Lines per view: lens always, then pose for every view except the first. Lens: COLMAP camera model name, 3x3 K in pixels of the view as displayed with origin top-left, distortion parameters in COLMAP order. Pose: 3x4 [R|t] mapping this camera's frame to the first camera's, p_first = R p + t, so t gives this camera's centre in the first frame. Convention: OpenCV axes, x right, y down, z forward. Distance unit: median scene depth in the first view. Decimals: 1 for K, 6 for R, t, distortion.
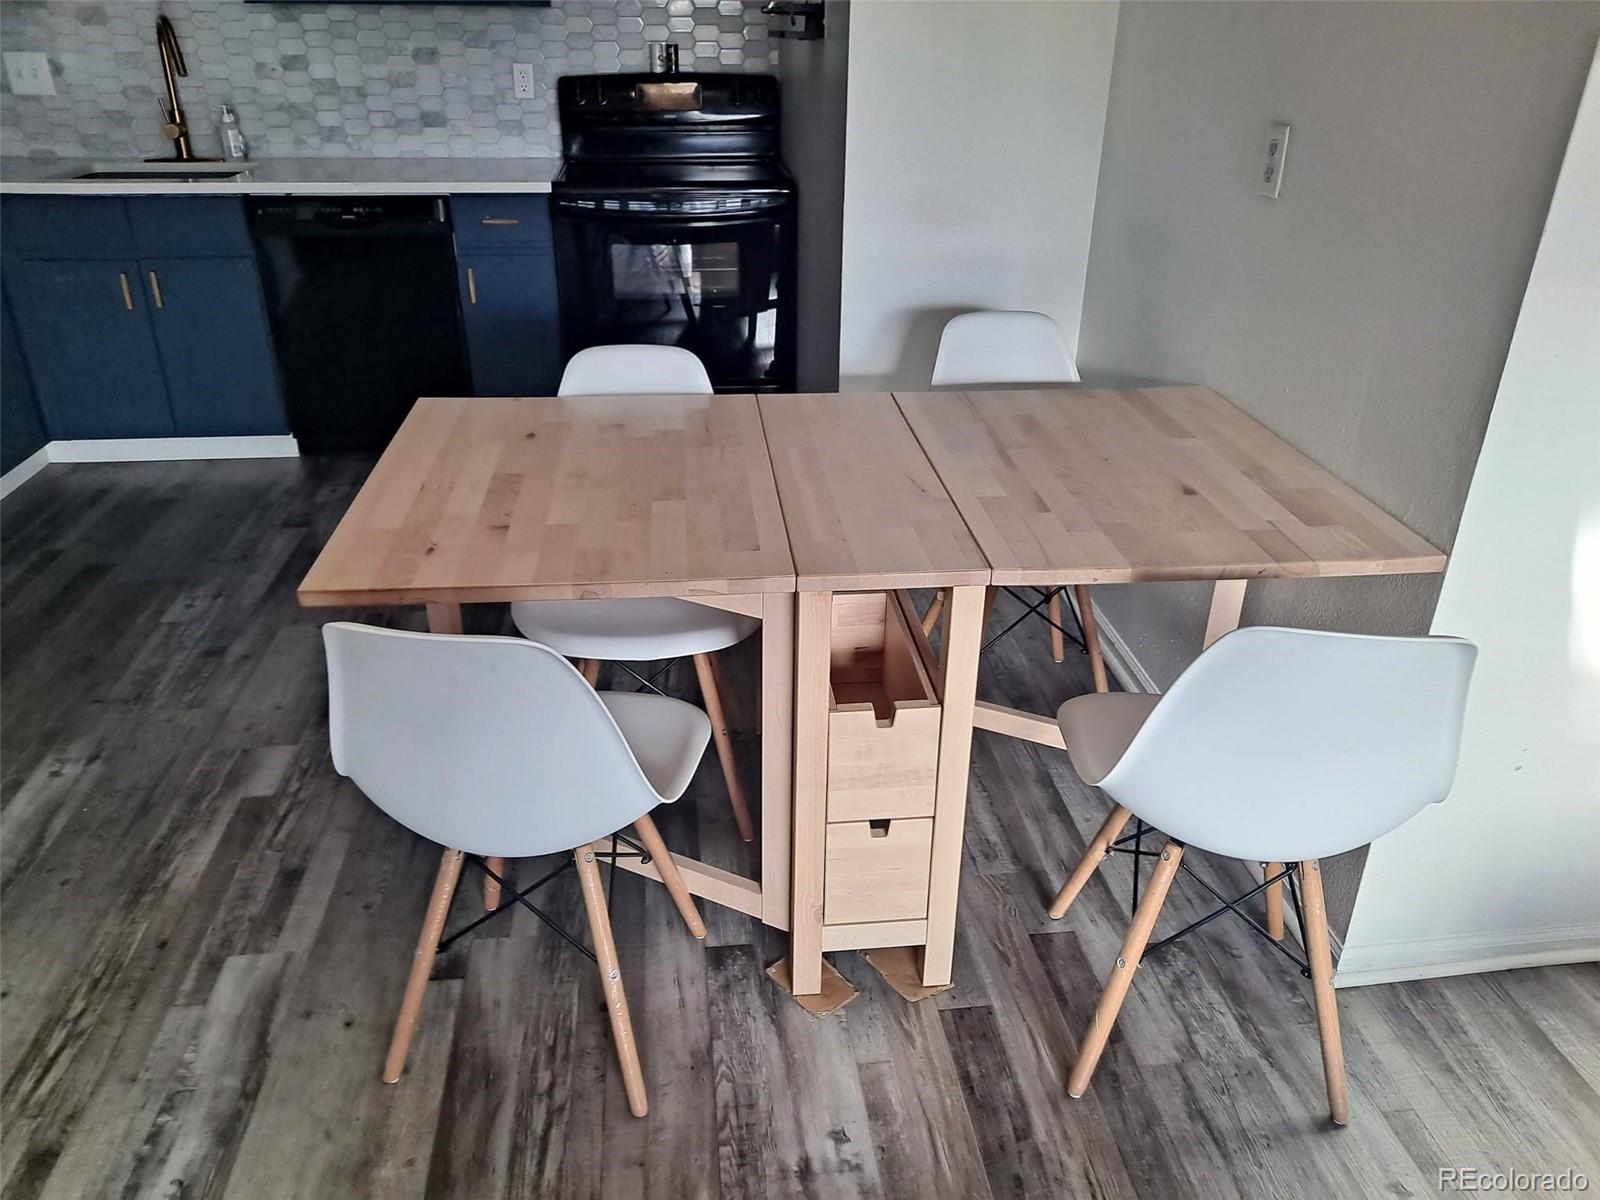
lens RADIAL K [[1166.7, 0, 800.0], [0, 1166.7, 600.0], [0, 0, 1]] dist [0.004738, 0.030735]
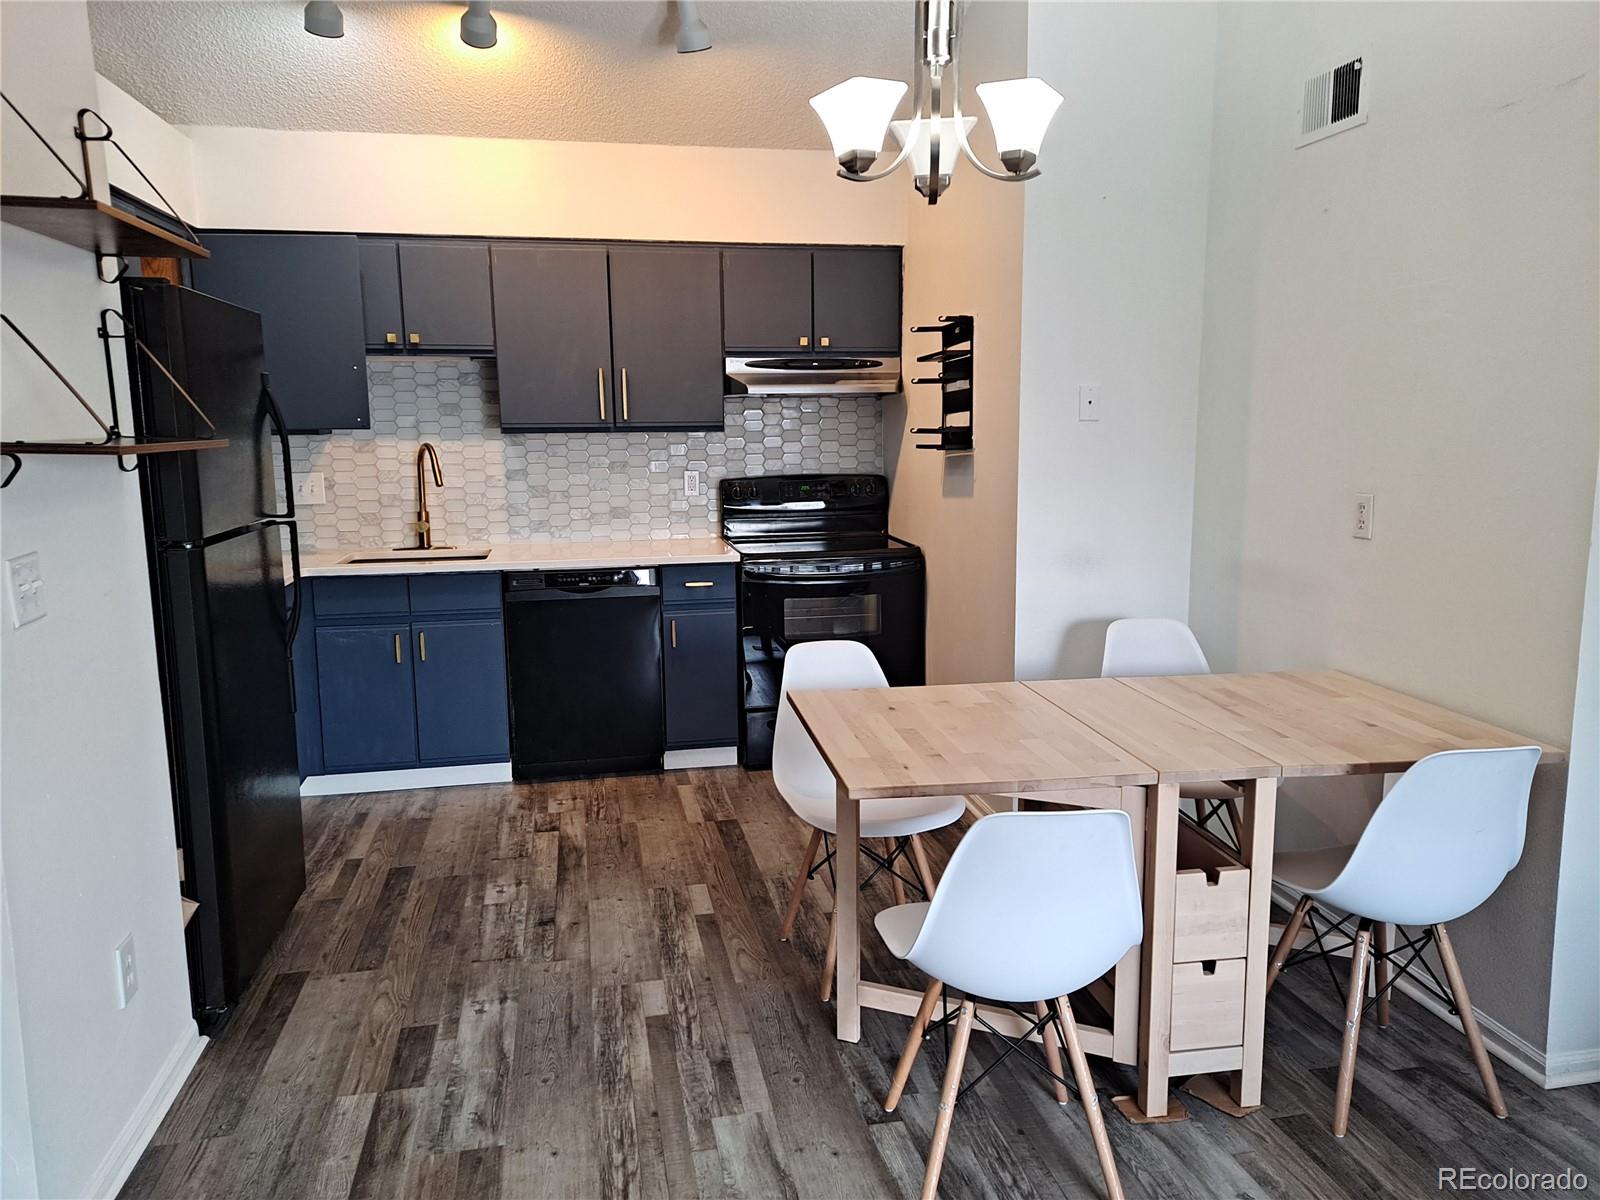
lens RADIAL K [[1185.0, 0, 800.0], [0, 1185.0, 600.0], [0, 0, 1]] dist [0.041782, -0.006171]
pose [[0.994441, -0.030195, 0.100875, -0.463104], [0.060436, 0.948166, -0.311974, 0.166648], [-0.086226, 0.316336, 0.944720, -0.363891]]
